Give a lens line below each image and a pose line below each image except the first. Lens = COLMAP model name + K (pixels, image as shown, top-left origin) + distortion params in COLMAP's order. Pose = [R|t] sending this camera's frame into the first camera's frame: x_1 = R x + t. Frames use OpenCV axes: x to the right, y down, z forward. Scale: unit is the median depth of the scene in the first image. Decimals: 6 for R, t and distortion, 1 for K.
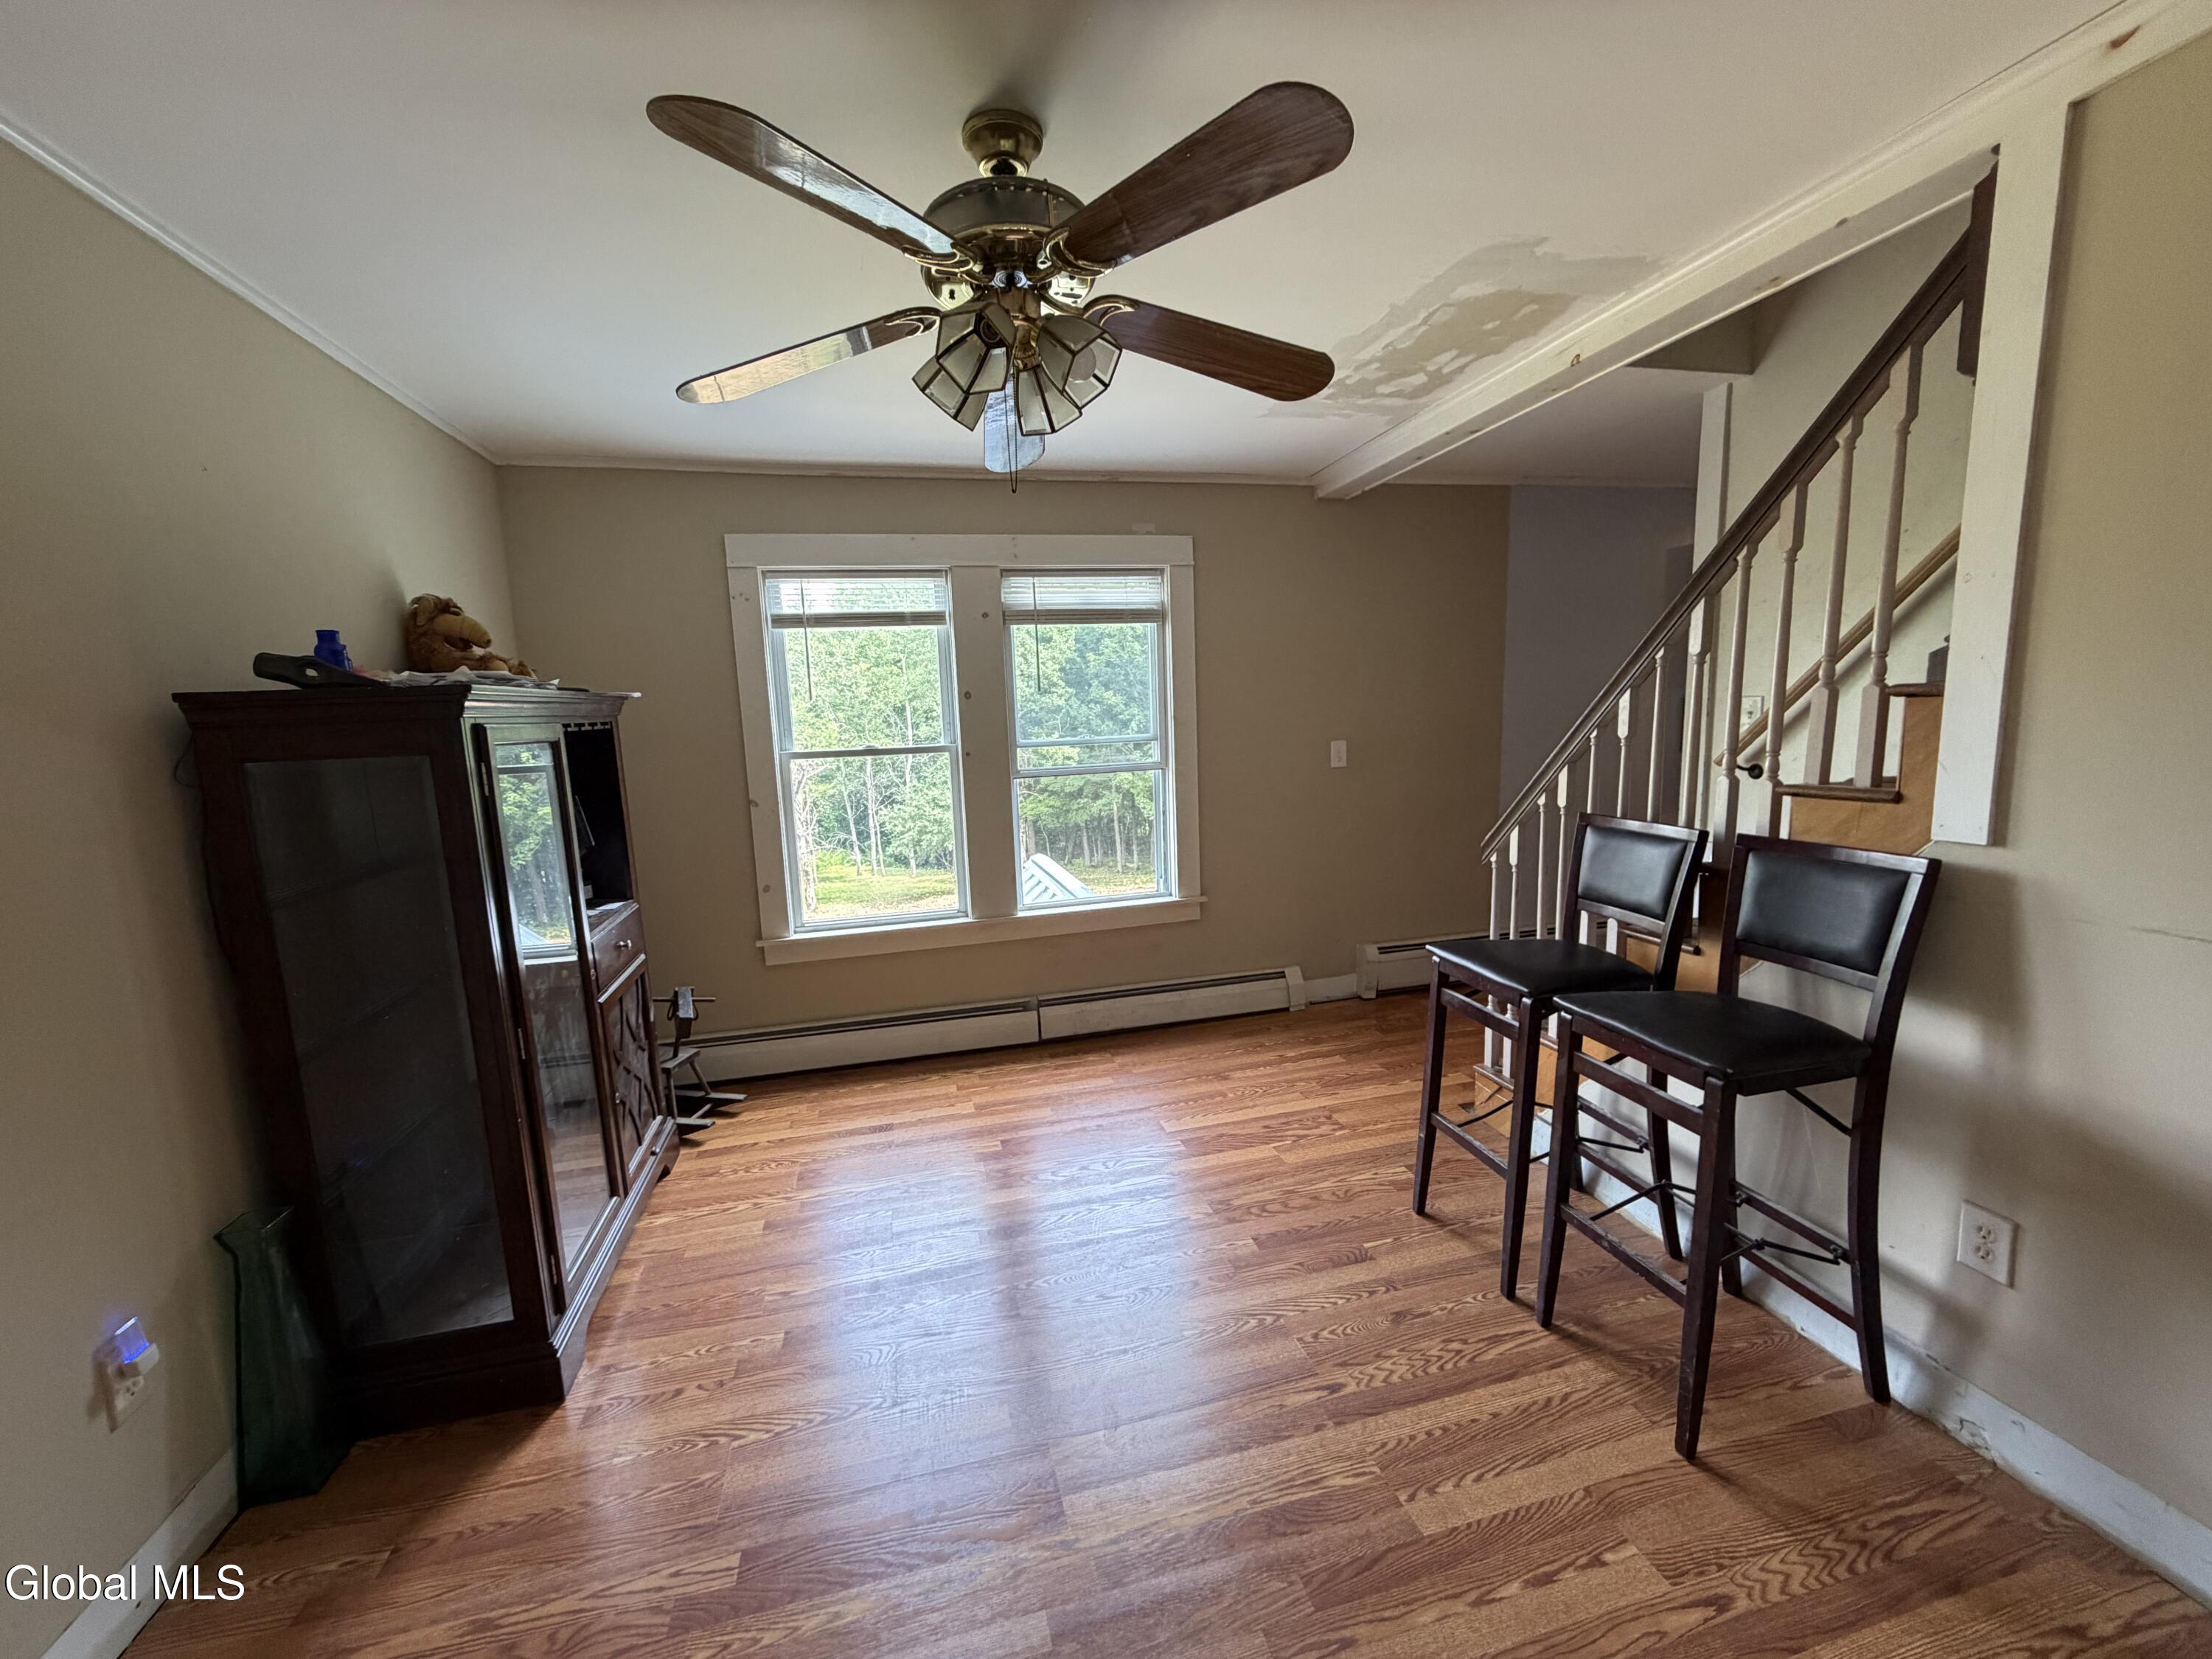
lens RADIAL K [[875.1, 0, 1112.4], [0, 875.1, 823.2], [0, 0, 1]] dist [-0.000890, -0.000168]
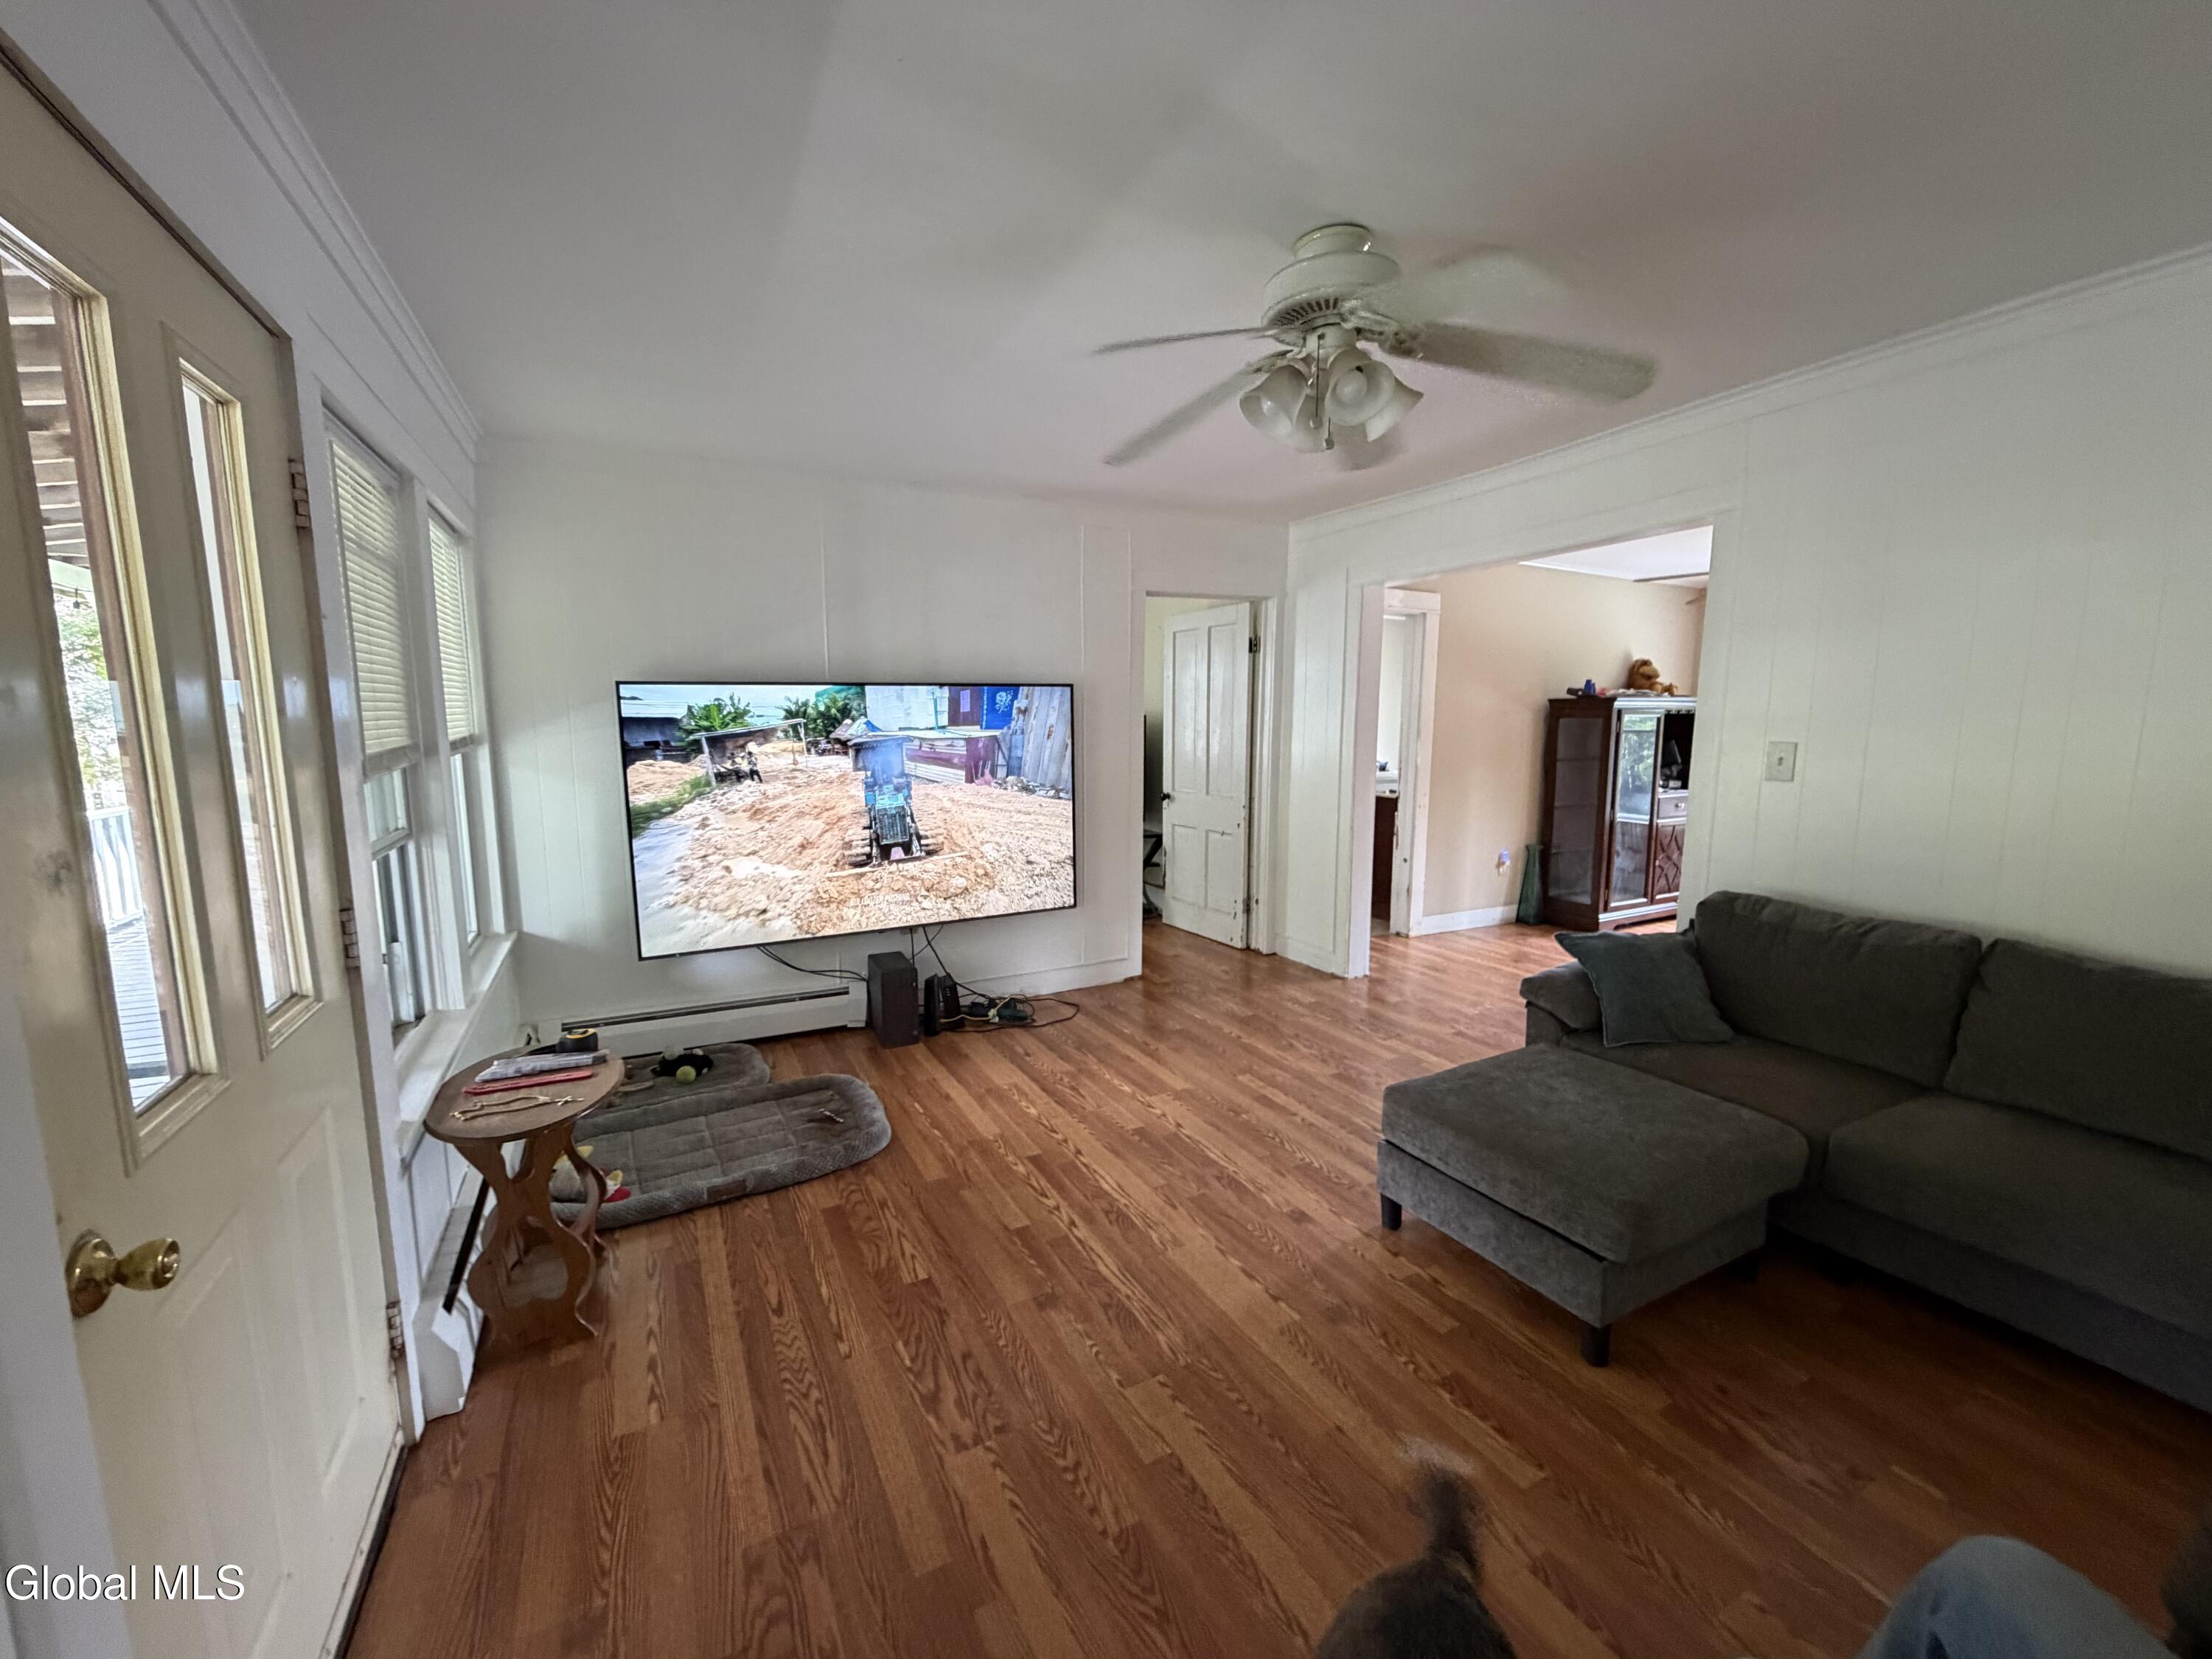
lens RADIAL K [[882.4, 0, 1099.1], [0, 882.4, 825.1], [0, 0, 1]] dist [0.000471, -0.000378]
pose [[0.221834, 0.156754, -0.962402, 1.549591], [-0.138518, 0.982050, 0.128025, 0.114068], [0.965196, 0.104909, 0.239565, -1.188498]]
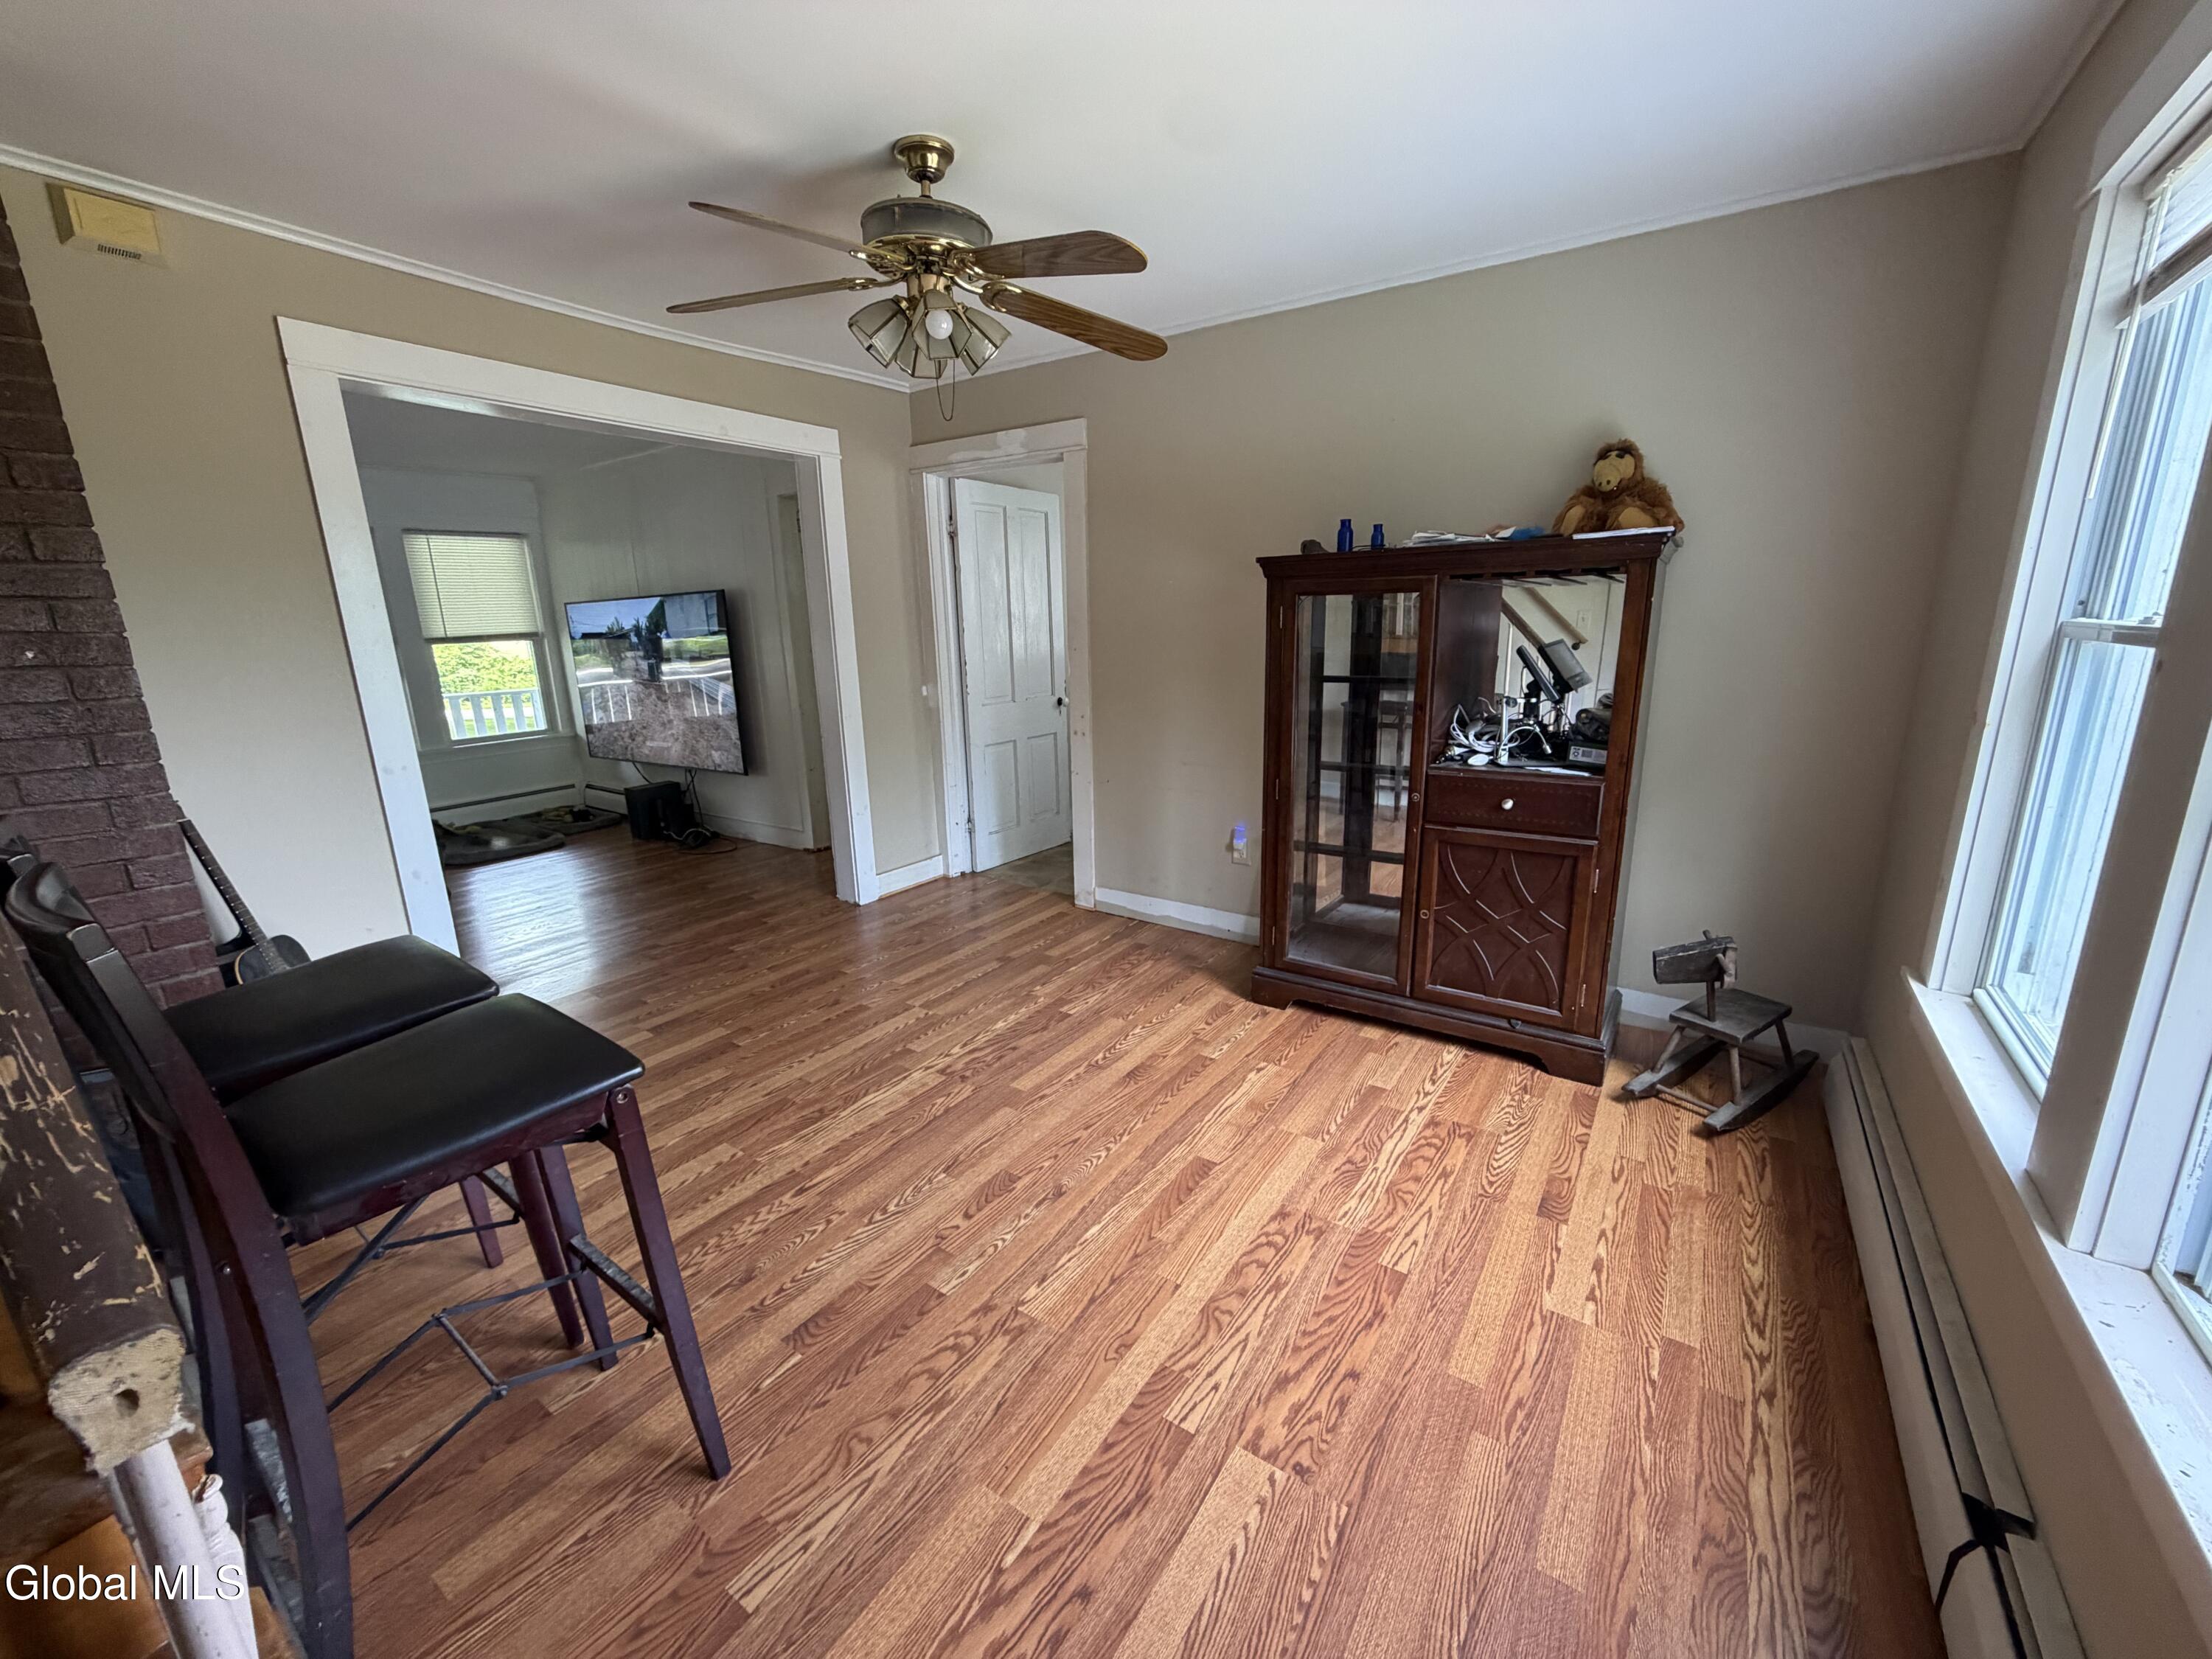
lens RADIAL K [[870.8, 0, 1085.4], [0, 870.8, 831.1], [0, 0, 1]] dist [-0.000277, -0.000076]
pose [[-0.763140, 0.206988, -0.612187, 0.467794], [-0.032937, 0.933627, 0.356729, -0.186931], [0.645394, 0.292398, -0.705670, 1.563991]]
